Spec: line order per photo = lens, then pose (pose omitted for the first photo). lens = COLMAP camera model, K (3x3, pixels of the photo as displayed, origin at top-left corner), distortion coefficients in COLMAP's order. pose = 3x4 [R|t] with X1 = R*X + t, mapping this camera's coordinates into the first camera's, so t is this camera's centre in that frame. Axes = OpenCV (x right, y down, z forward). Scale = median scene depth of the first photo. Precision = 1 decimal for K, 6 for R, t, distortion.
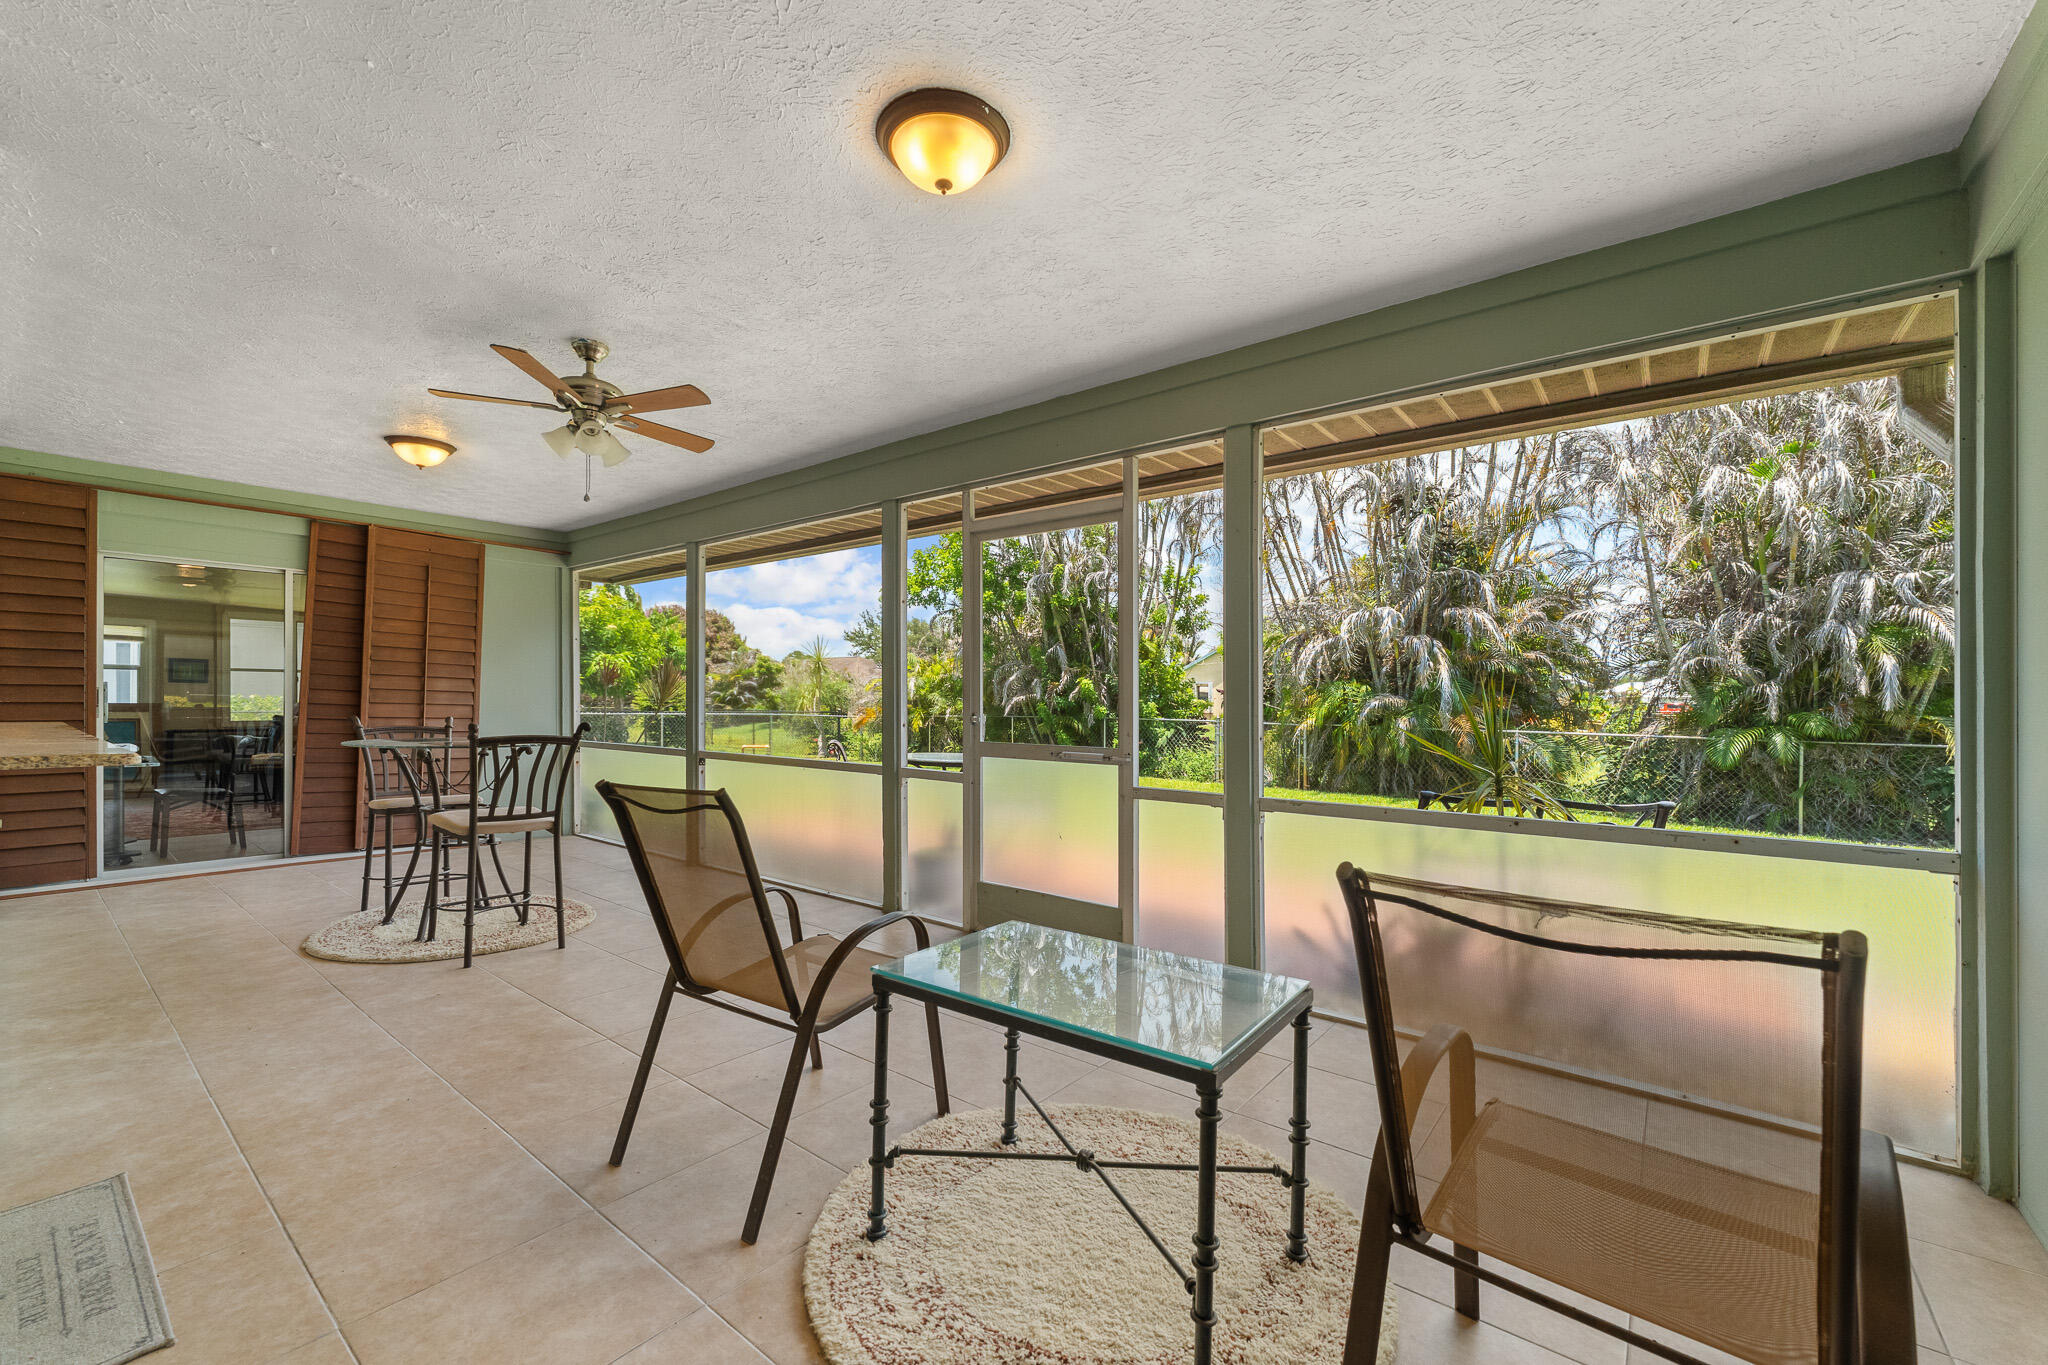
lens RADIAL K [[819.6, 0, 1024.4], [0, 819.6, 690.7], [0, 0, 1]] dist [-0.006920, 0.000454]
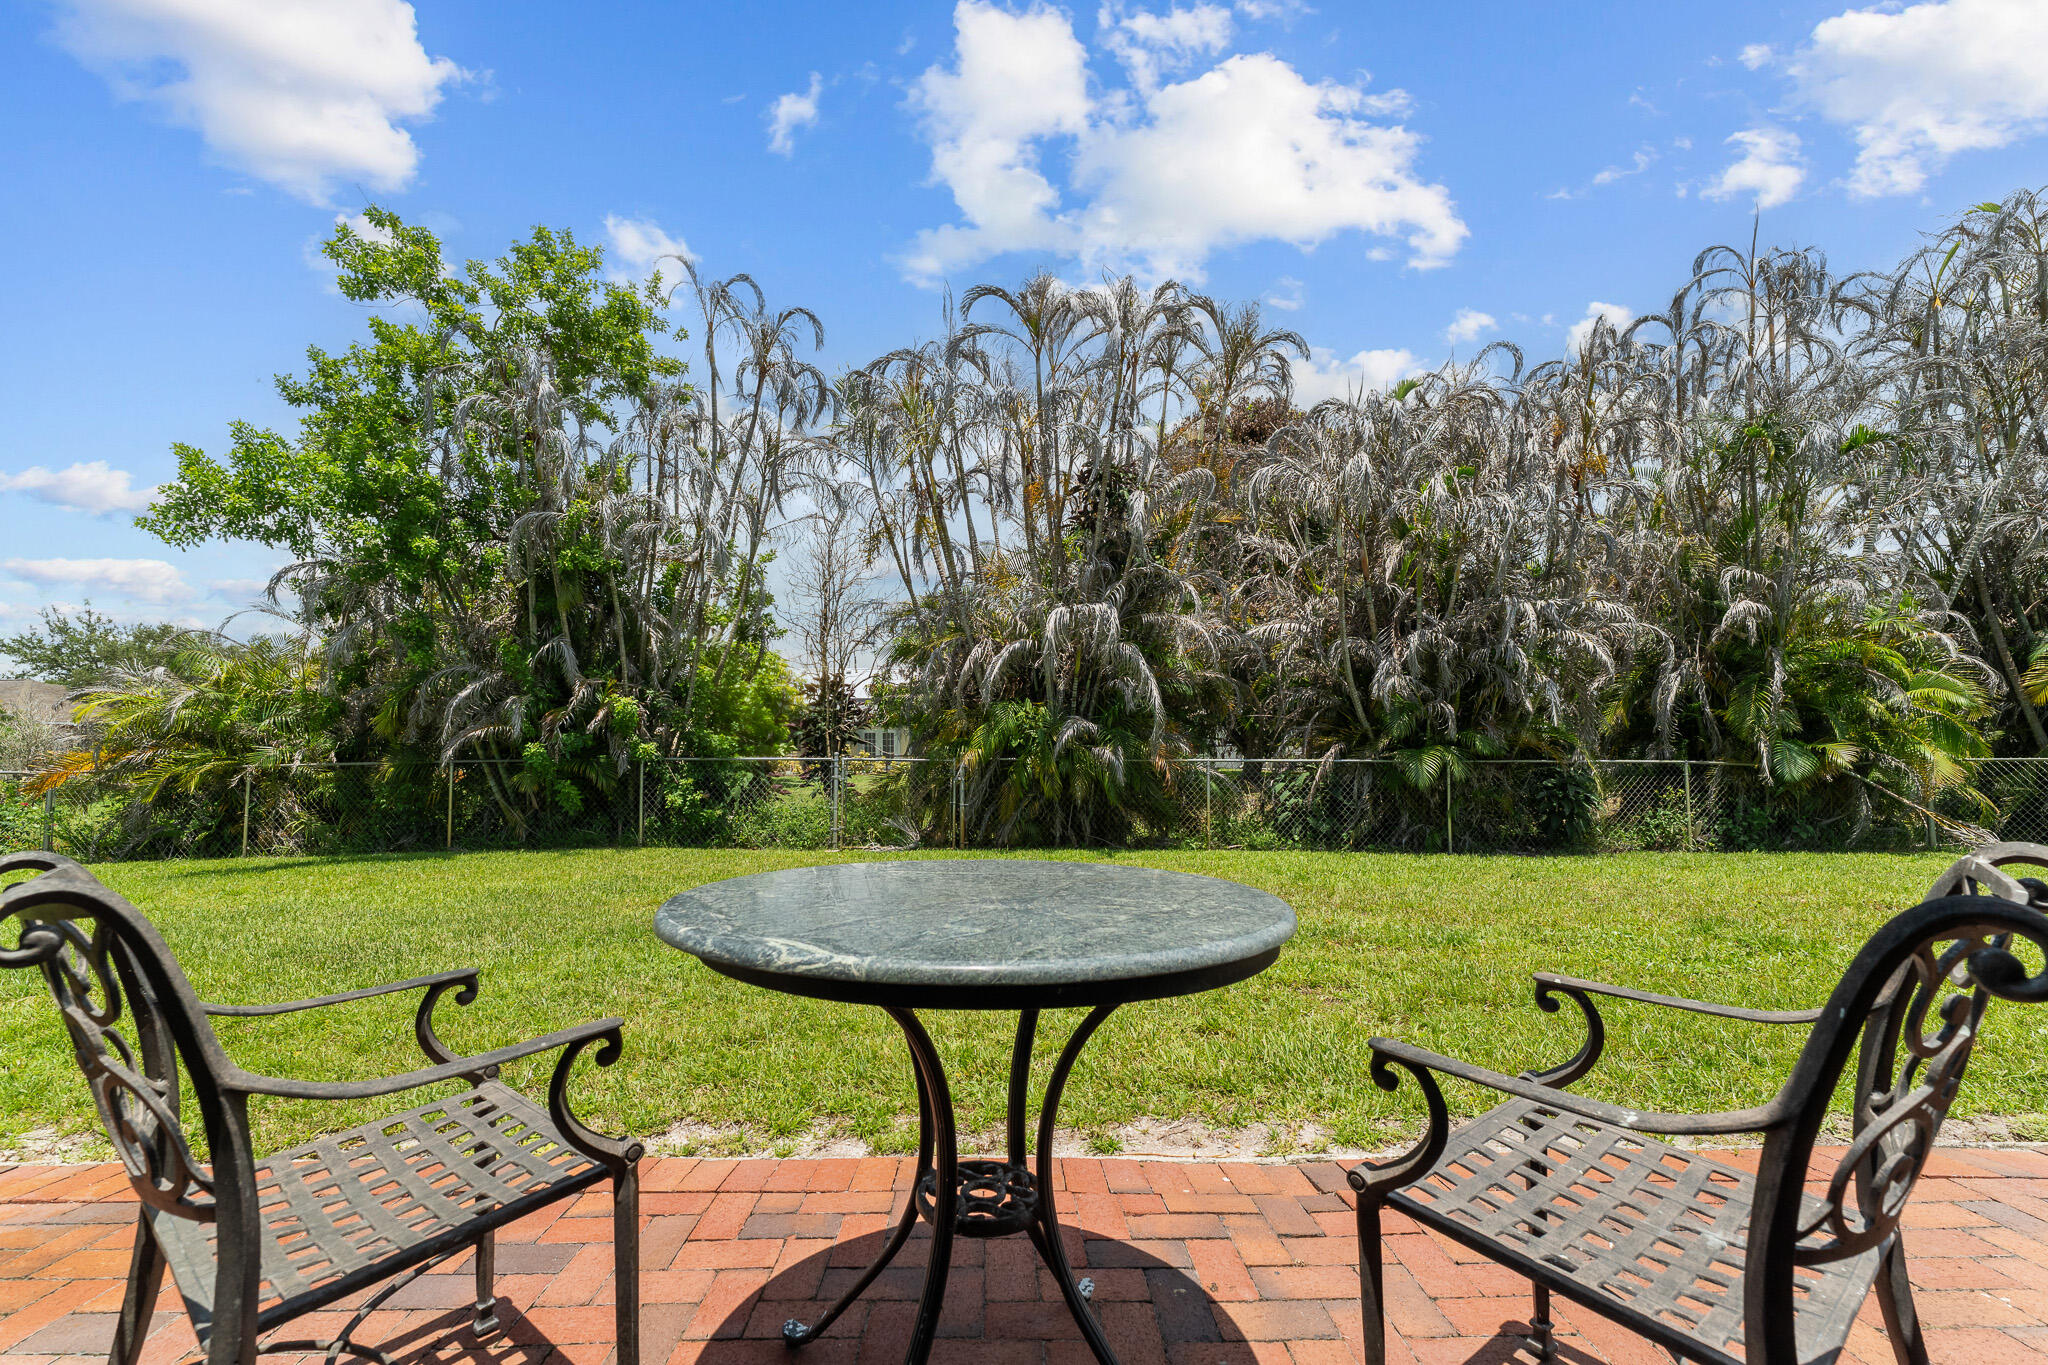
lens RADIAL K [[819.6, 0, 1023.3], [0, 819.6, 687.6], [0, 0, 1]] dist [-0.006920, 0.000454]
pose [[0.771315, 0.027509, 0.635858, -0.078351], [0.007085, 0.998632, -0.051798, 0.012378], [-0.636414, 0.044458, 0.770066, 0.334195]]
